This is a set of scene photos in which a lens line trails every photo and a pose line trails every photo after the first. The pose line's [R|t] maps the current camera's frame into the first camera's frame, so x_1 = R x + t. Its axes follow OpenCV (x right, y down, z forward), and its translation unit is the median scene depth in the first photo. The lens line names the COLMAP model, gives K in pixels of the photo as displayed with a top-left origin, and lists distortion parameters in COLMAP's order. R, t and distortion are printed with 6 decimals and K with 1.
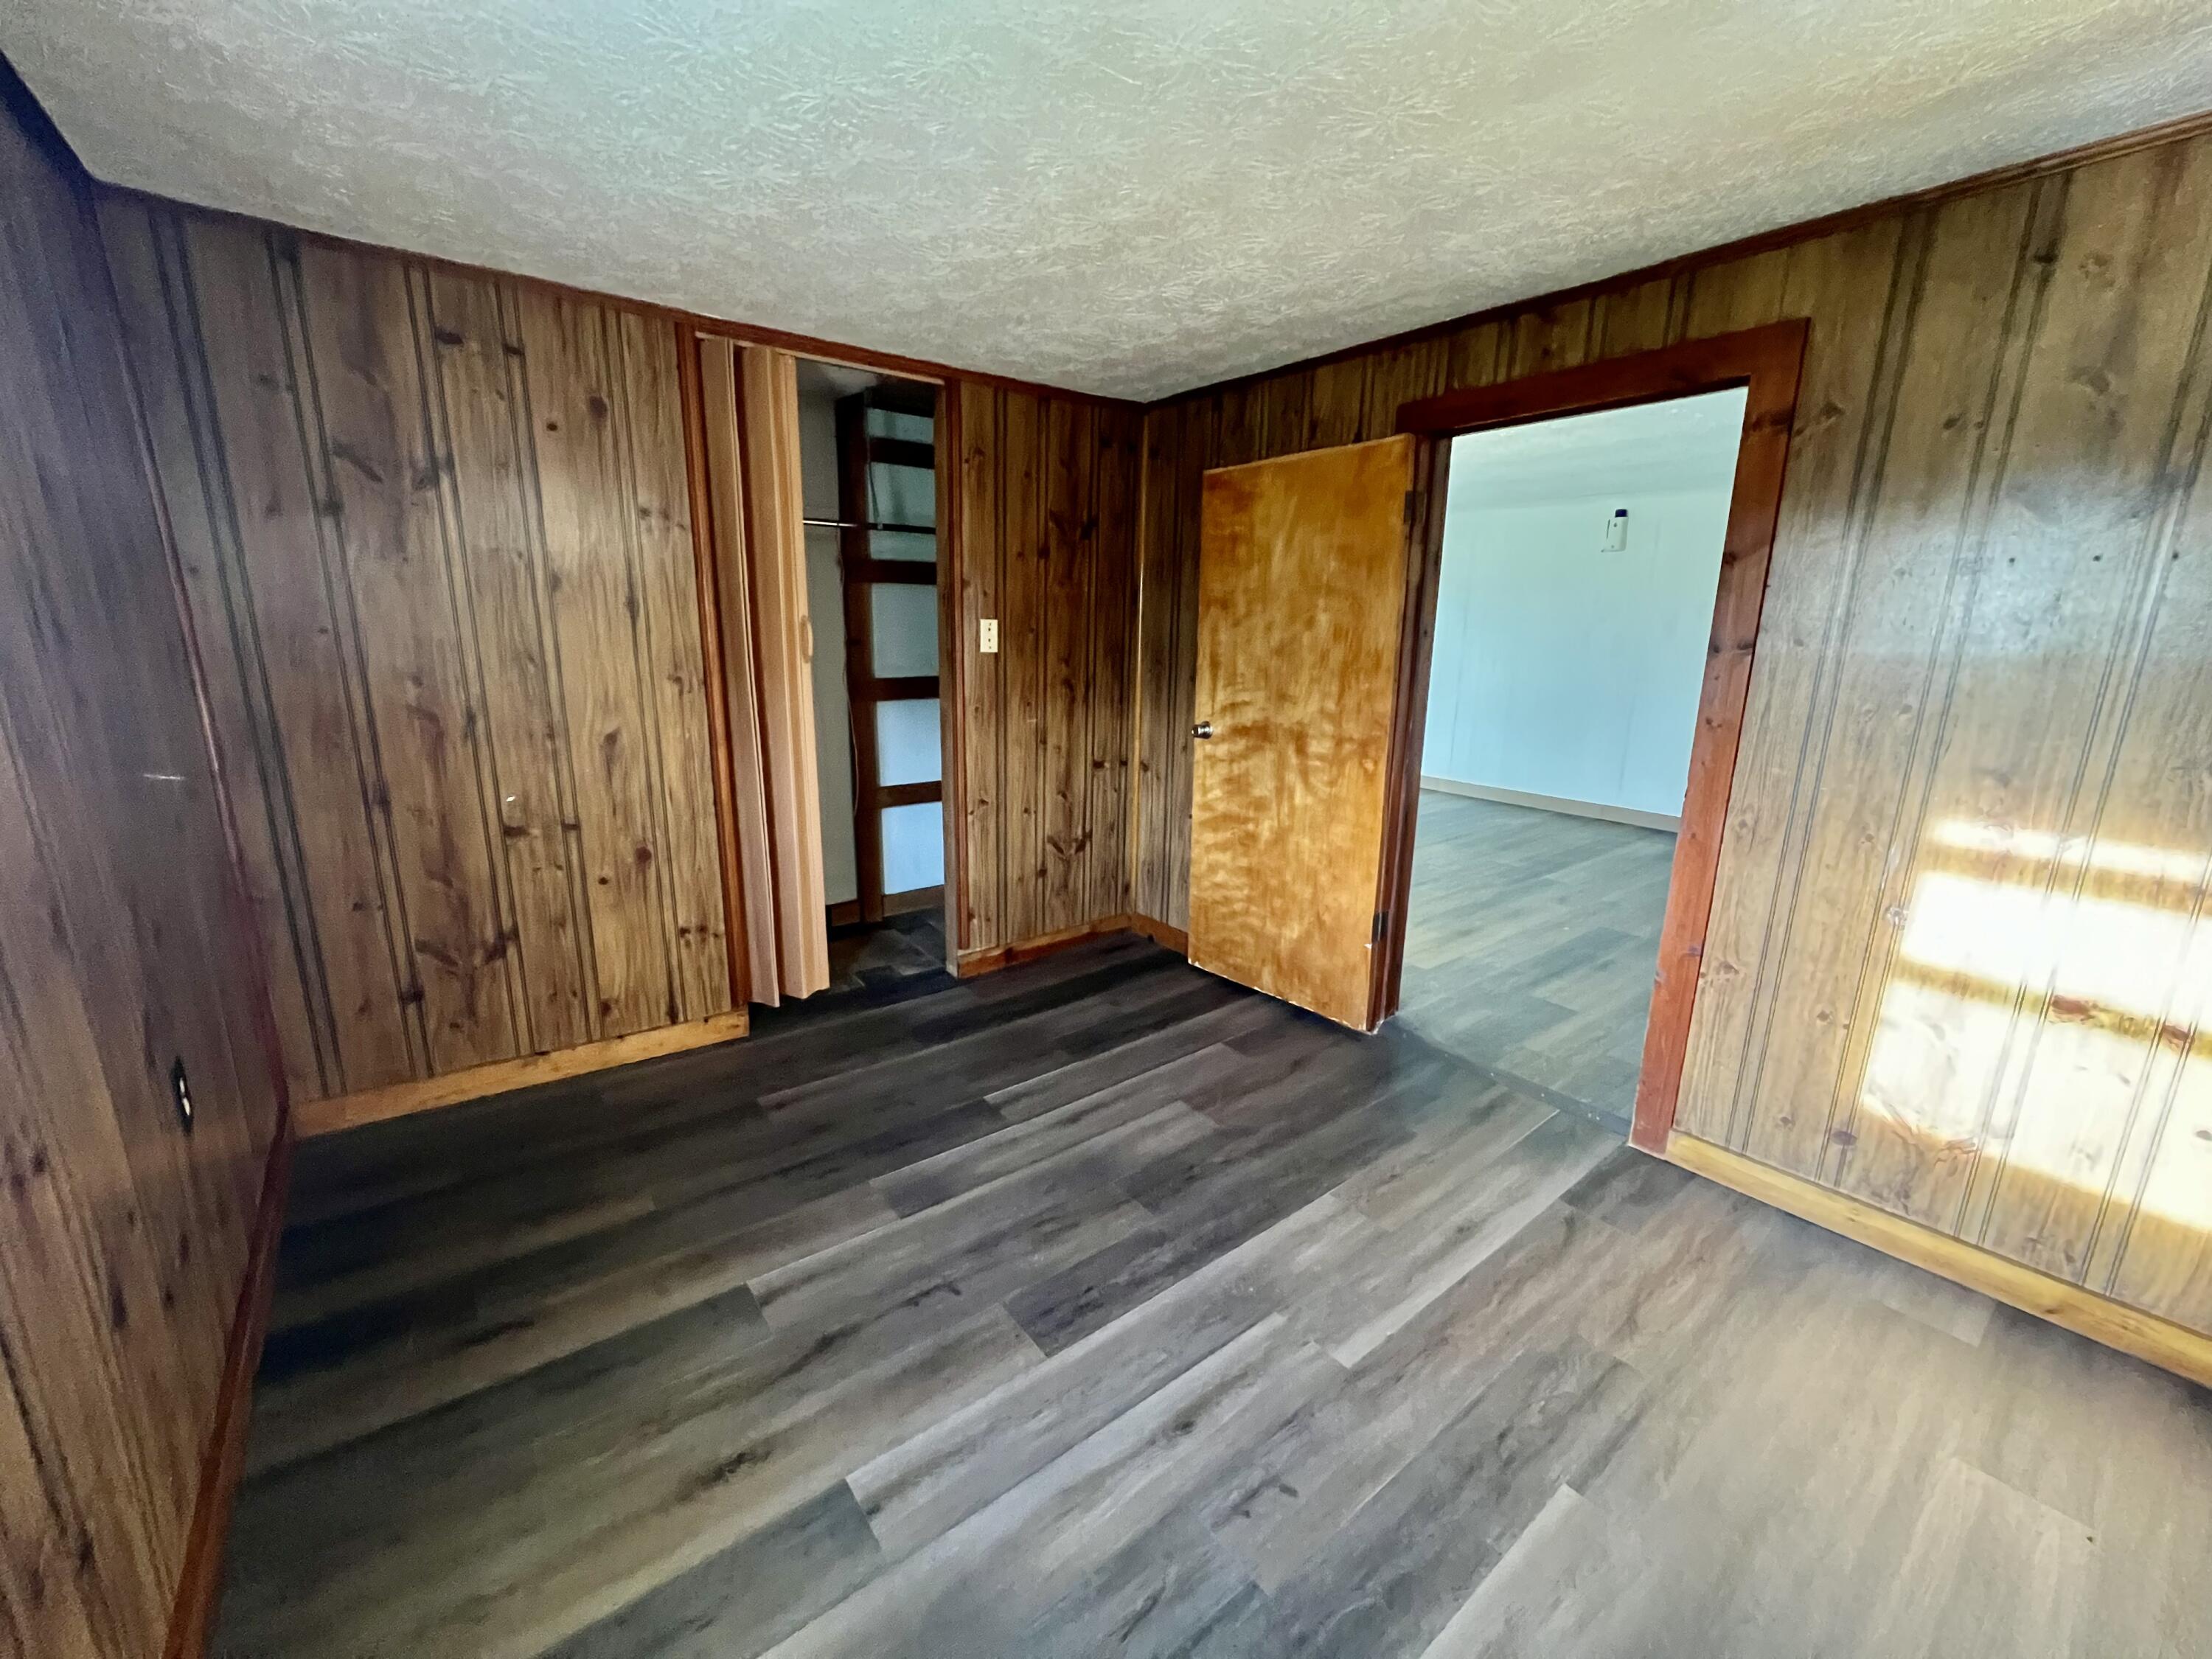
lens RADIAL K [[888.2, 0, 1105.9], [0, 888.2, 825.3], [0, 0, 1]] dist [-0.001444, 0.001052]
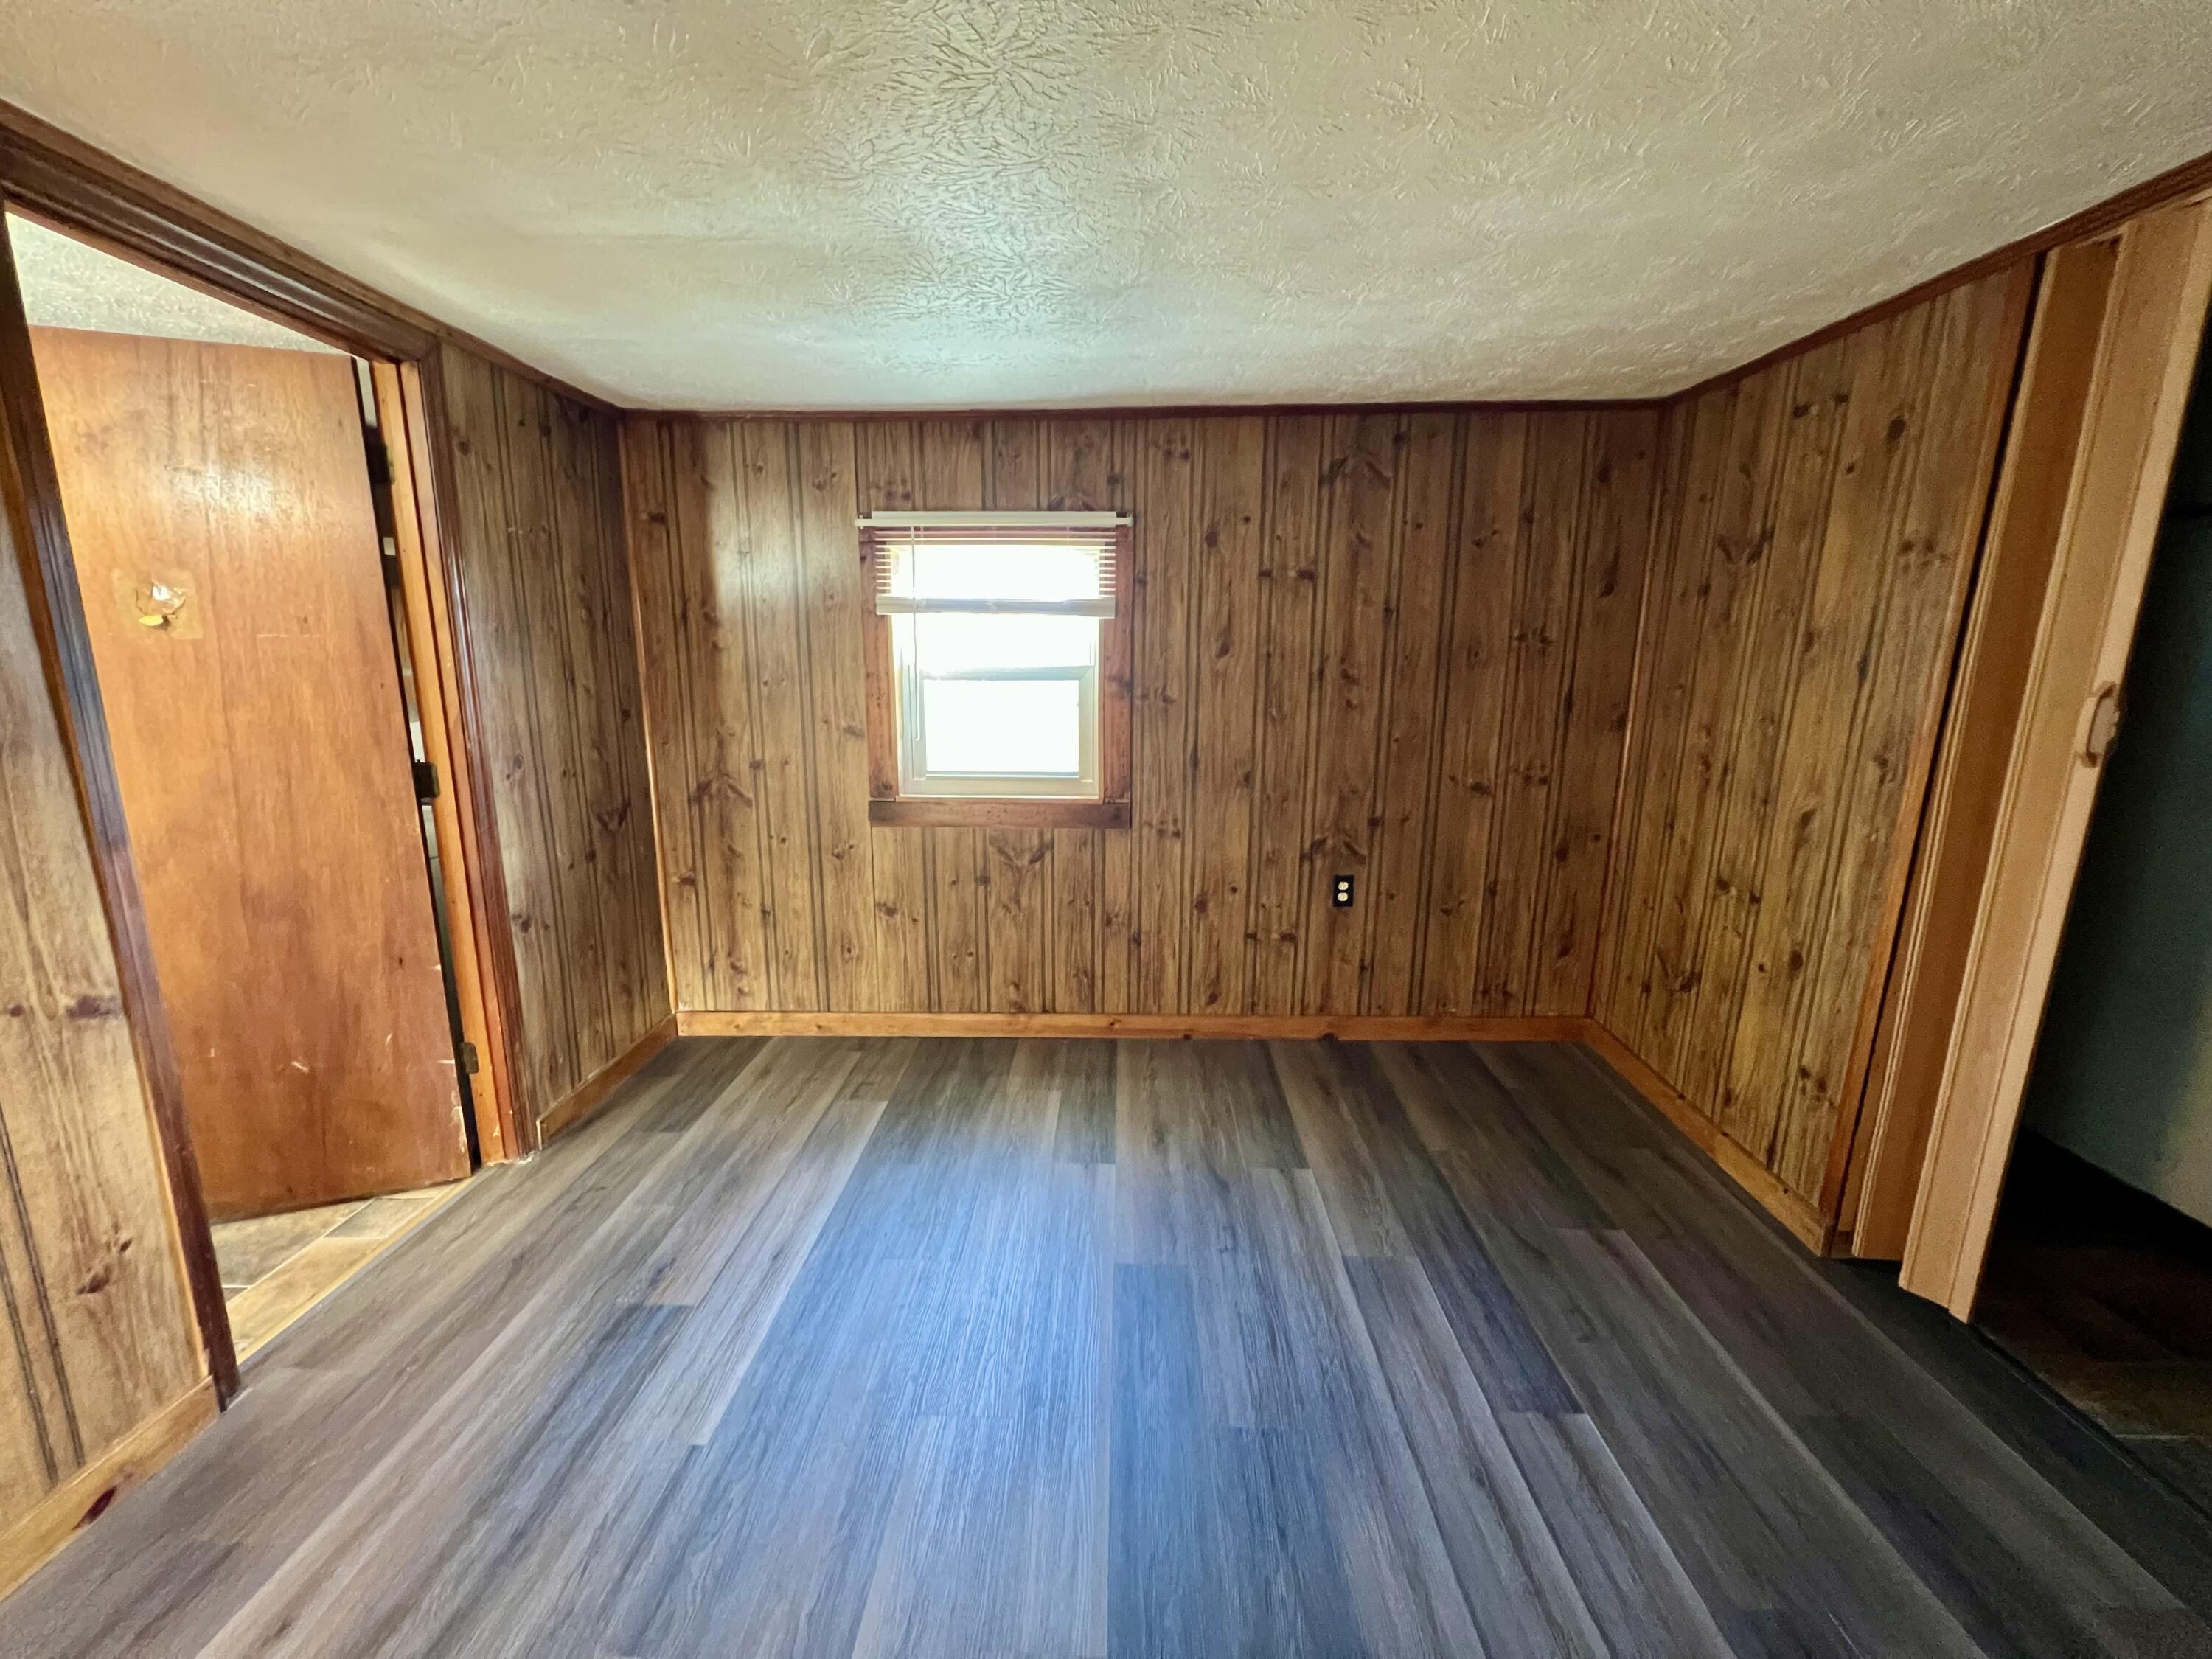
lens RADIAL K [[877.9, 0, 1101.0], [0, 877.9, 825.1], [0, 0, 1]] dist [-0.001606, 0.000279]
pose [[-0.632792, 0.126911, -0.763851, 0.539716], [-0.194347, 0.928868, 0.315329, -0.231584], [0.749536, 0.347990, -0.563116, 0.988888]]
